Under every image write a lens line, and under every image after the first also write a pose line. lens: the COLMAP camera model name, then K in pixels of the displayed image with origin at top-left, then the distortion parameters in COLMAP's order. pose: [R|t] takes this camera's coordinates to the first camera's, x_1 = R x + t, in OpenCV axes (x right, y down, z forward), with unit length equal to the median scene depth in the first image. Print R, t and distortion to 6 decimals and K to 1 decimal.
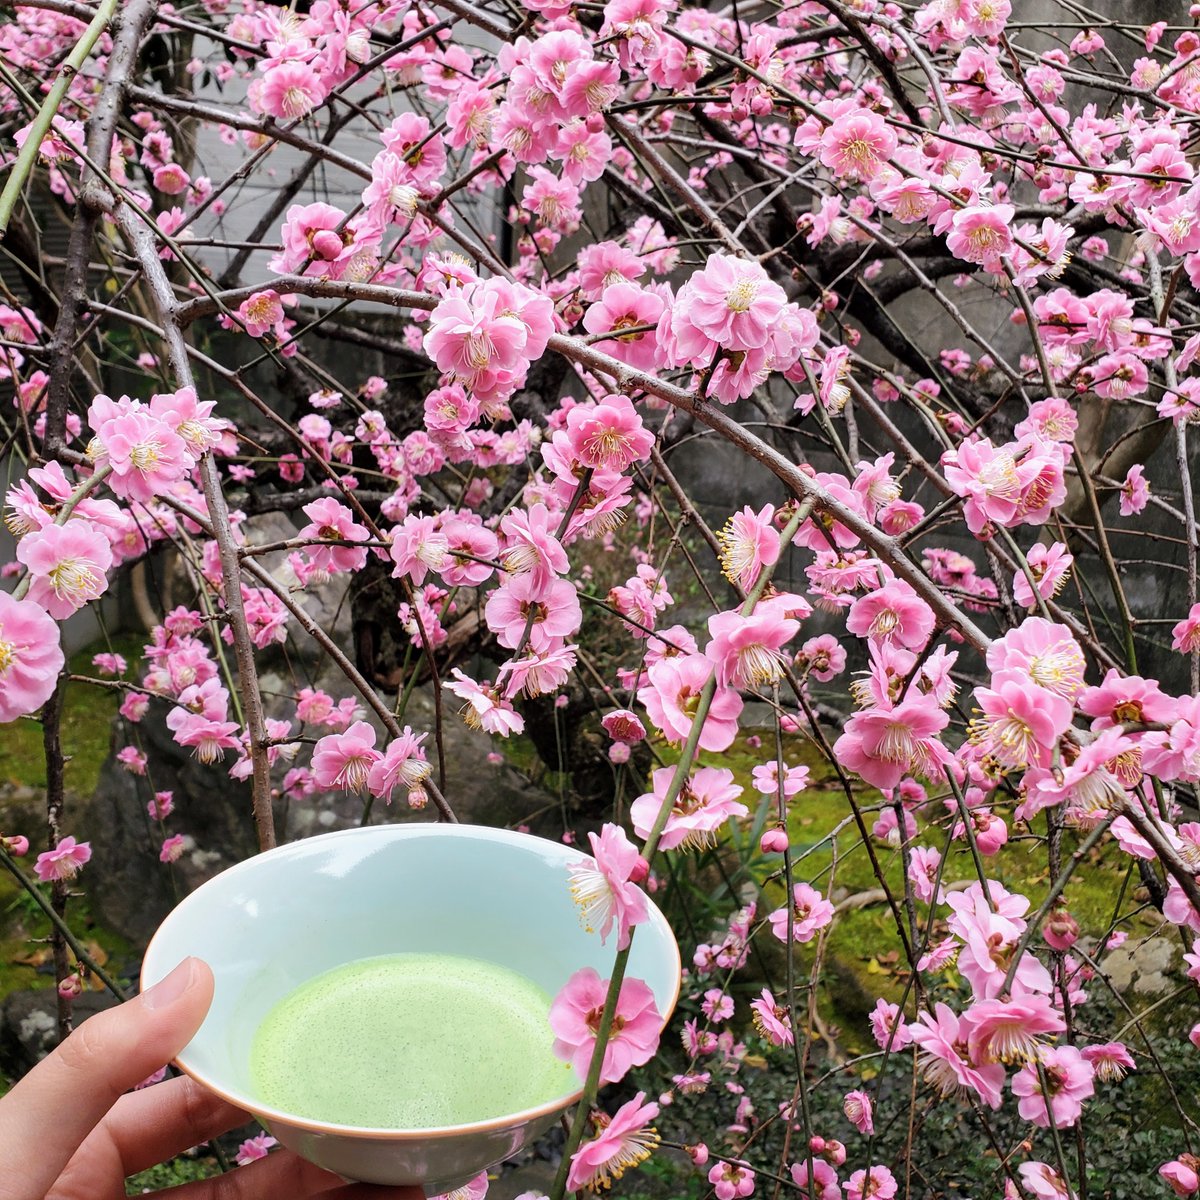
lens RADIAL K [[1236.9, 0, 638.1], [0, 1236.9, 598.7], [0, 0, 1]] dist [0.175245, -0.486296]
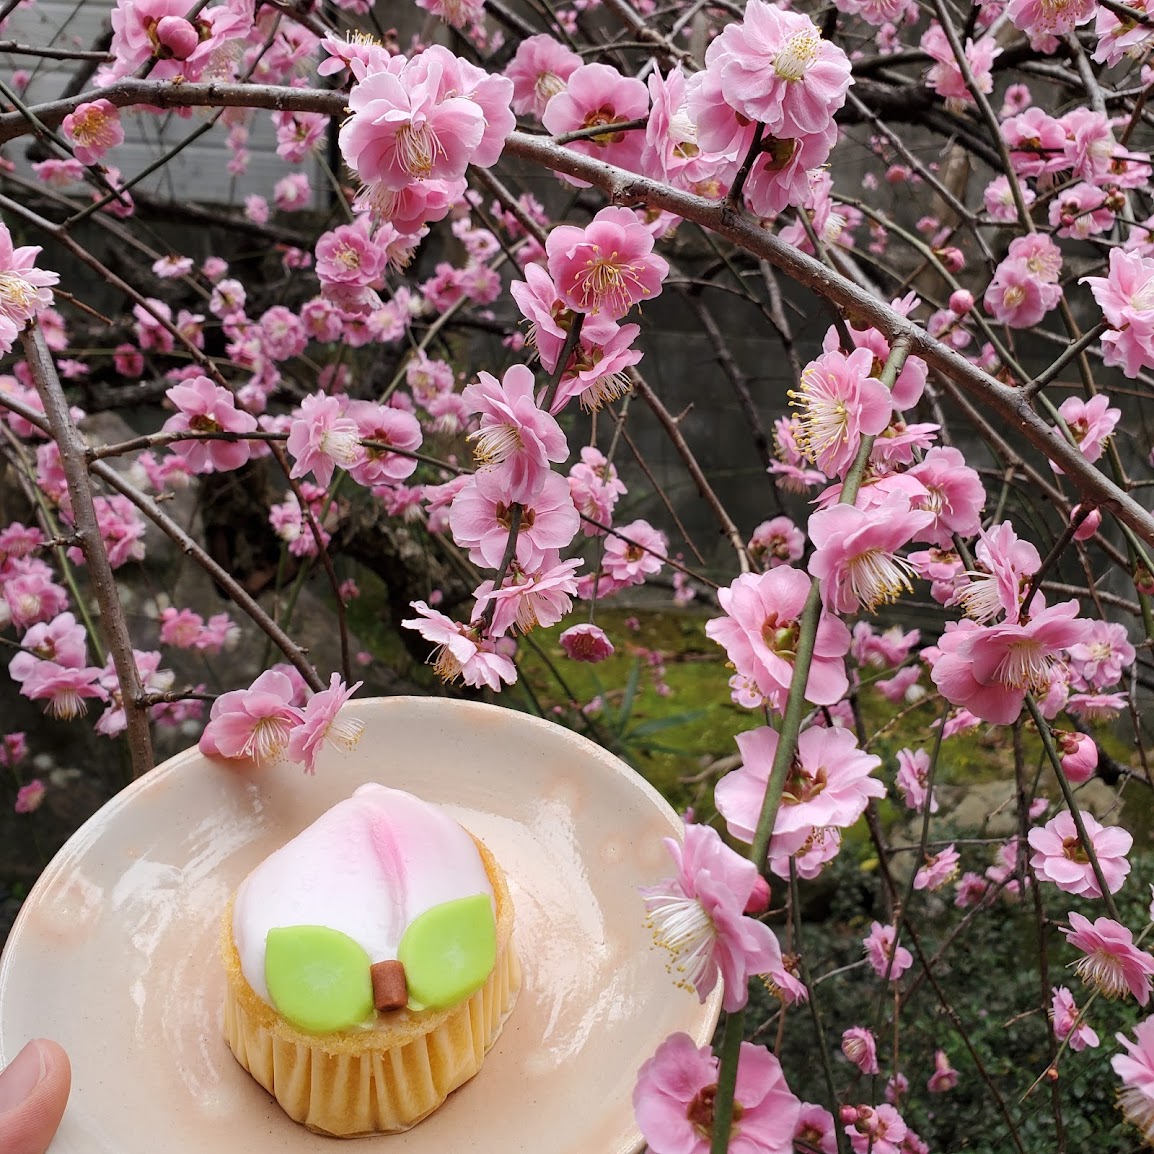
lens RADIAL K [[1189.4, 0, 613.6], [0, 1189.4, 575.7], [0, 0, 1]] dist [0.175245, -0.486296]
pose [[0.992593, -0.059927, 0.105678, -0.073762], [0.051467, 0.995381, 0.081043, -0.006237], [-0.110046, -0.075004, 0.991092, 0.207084]]
